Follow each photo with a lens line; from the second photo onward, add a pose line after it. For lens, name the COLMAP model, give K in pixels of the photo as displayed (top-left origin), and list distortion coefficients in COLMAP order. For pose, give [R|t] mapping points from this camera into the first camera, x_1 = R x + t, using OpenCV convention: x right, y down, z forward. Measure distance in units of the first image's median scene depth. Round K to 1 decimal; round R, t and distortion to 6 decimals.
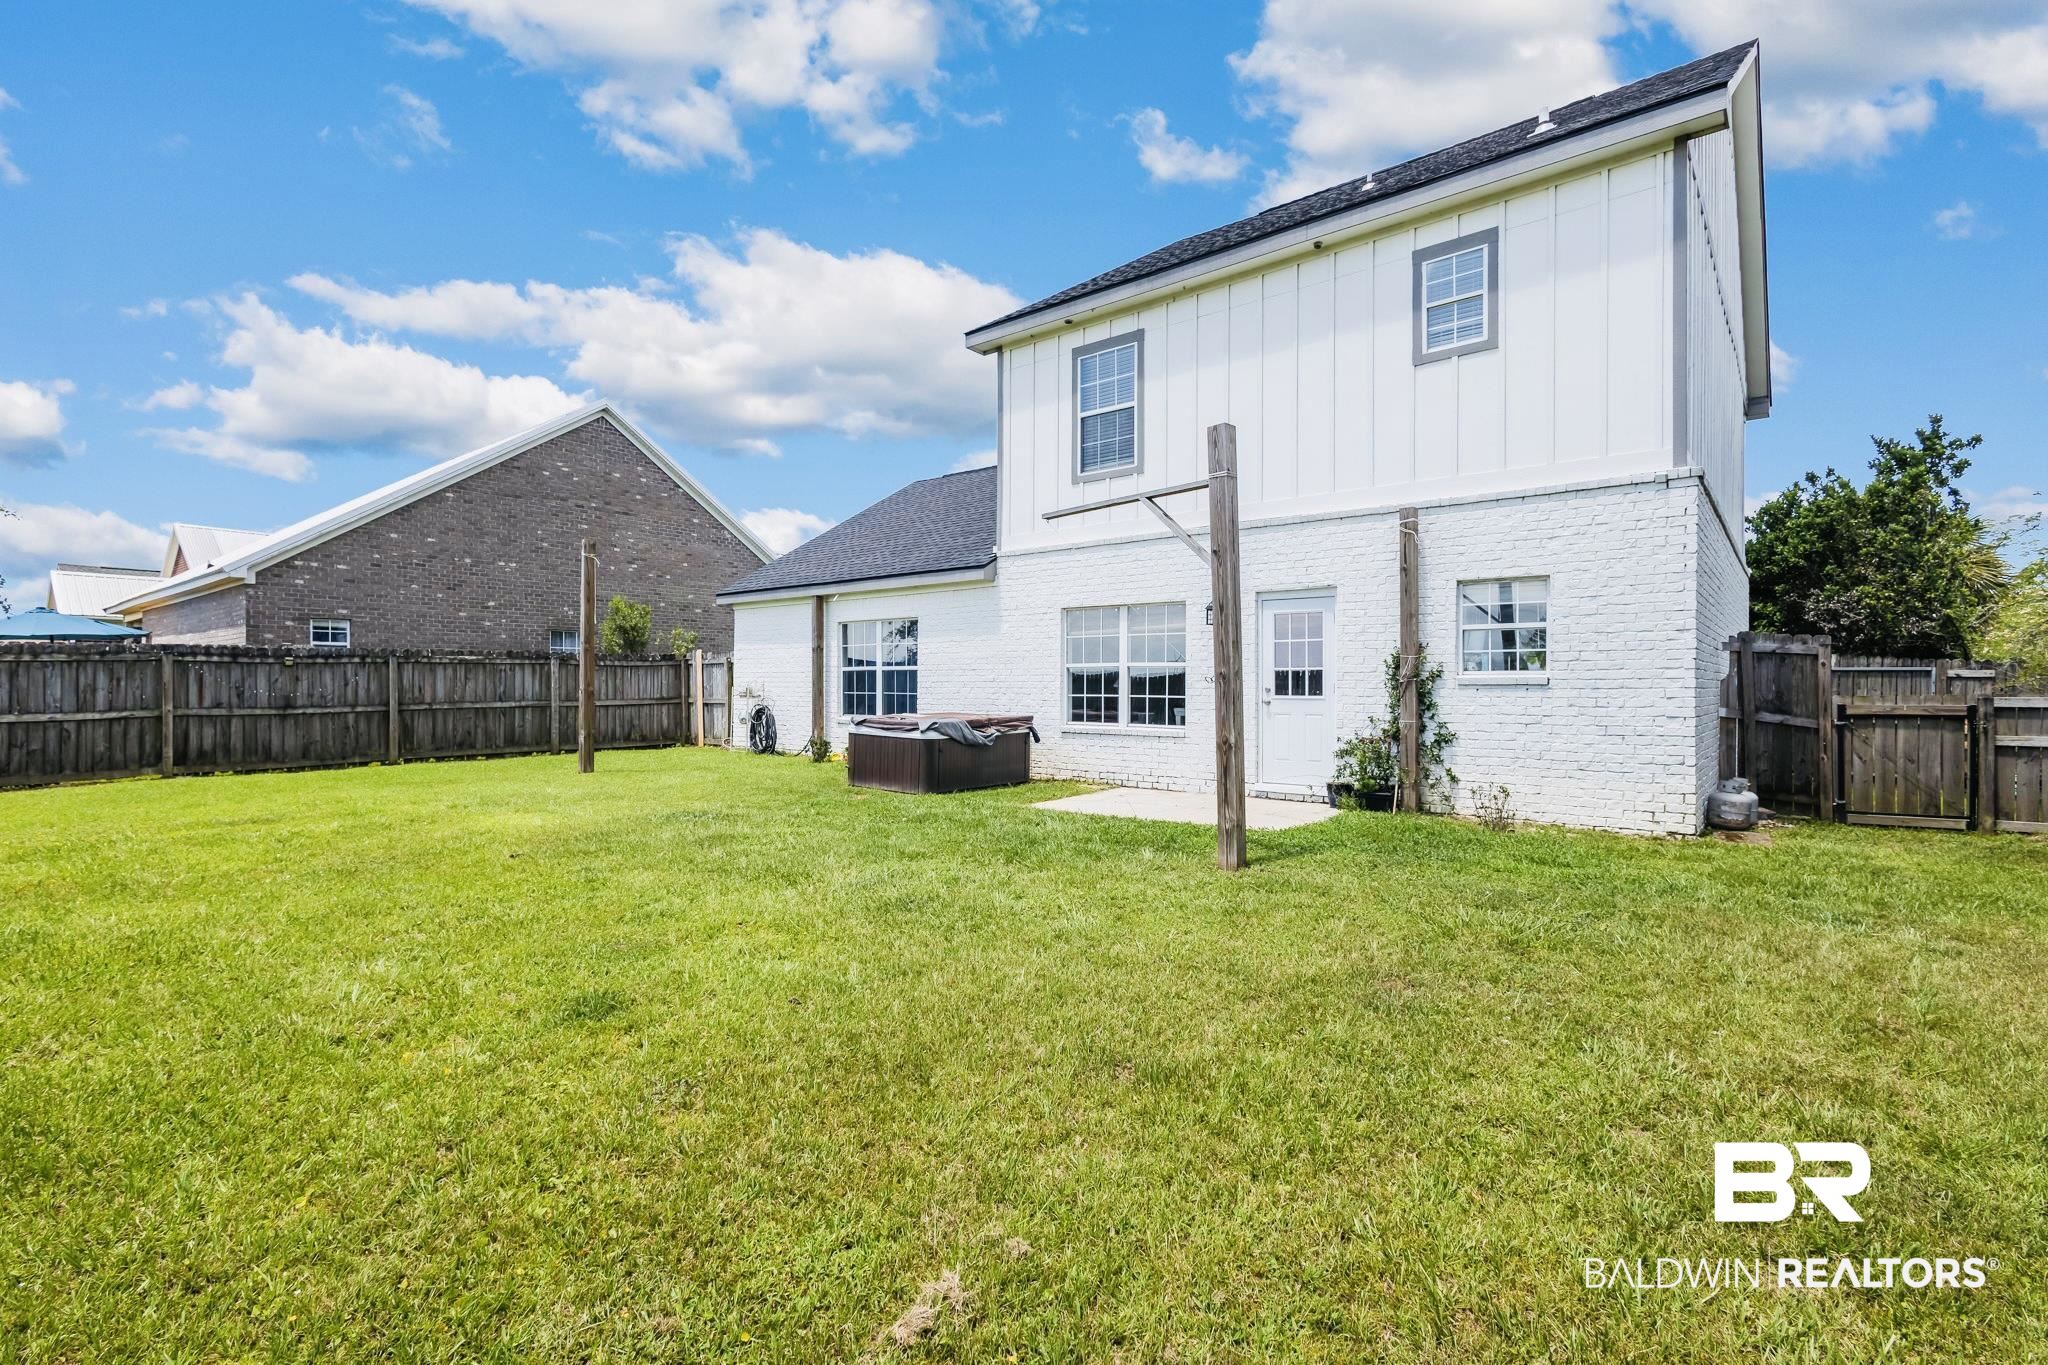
lens RADIAL K [[943.1, 0, 1015.8], [0, 943.1, 672.0], [0, 0, 1]] dist [0.015479, -0.006498]
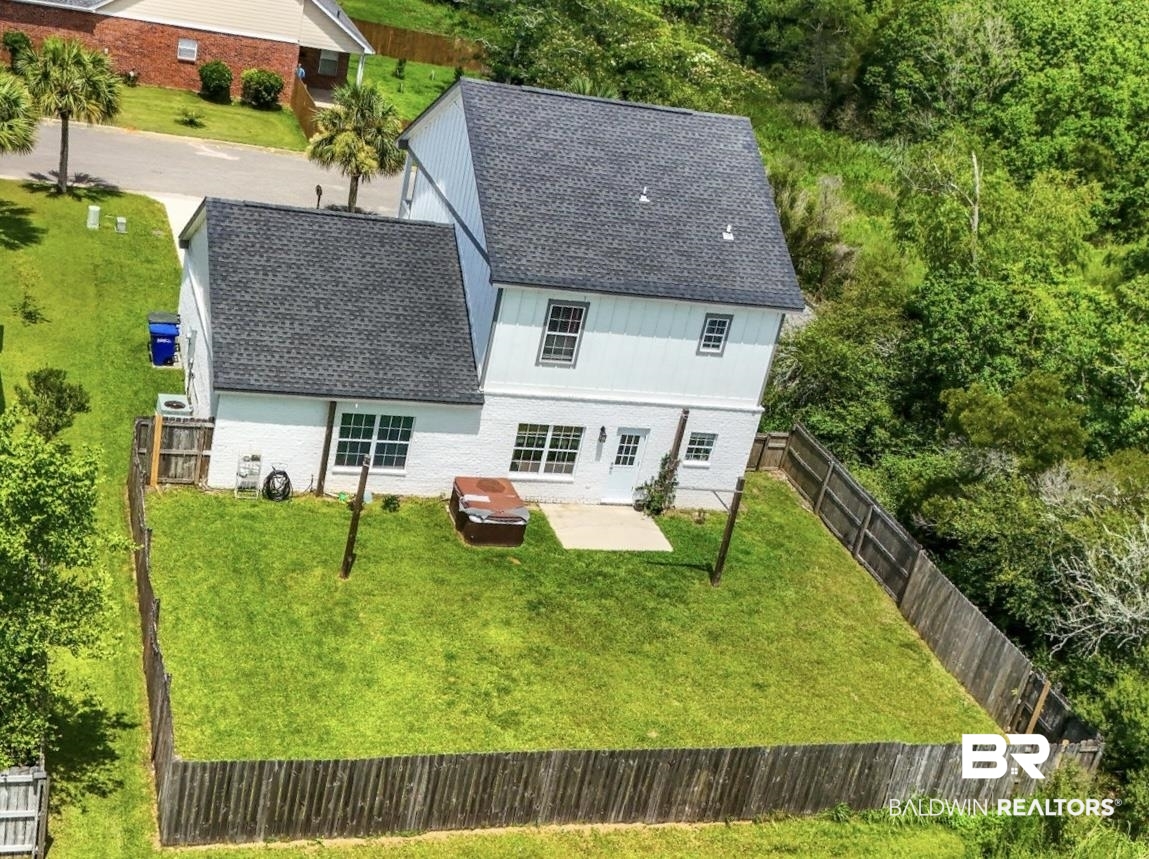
lens RADIAL K [[1414.7, 0, 574.5], [0, 1414.7, 429.5], [0, 0, 1]] dist [0.000815, -0.000143]
pose [[0.515544, -0.265093, 0.814825, -2.936485], [-0.220607, 0.877819, 0.425167, -1.707550], [-0.827978, -0.398949, 0.394072, -0.320277]]
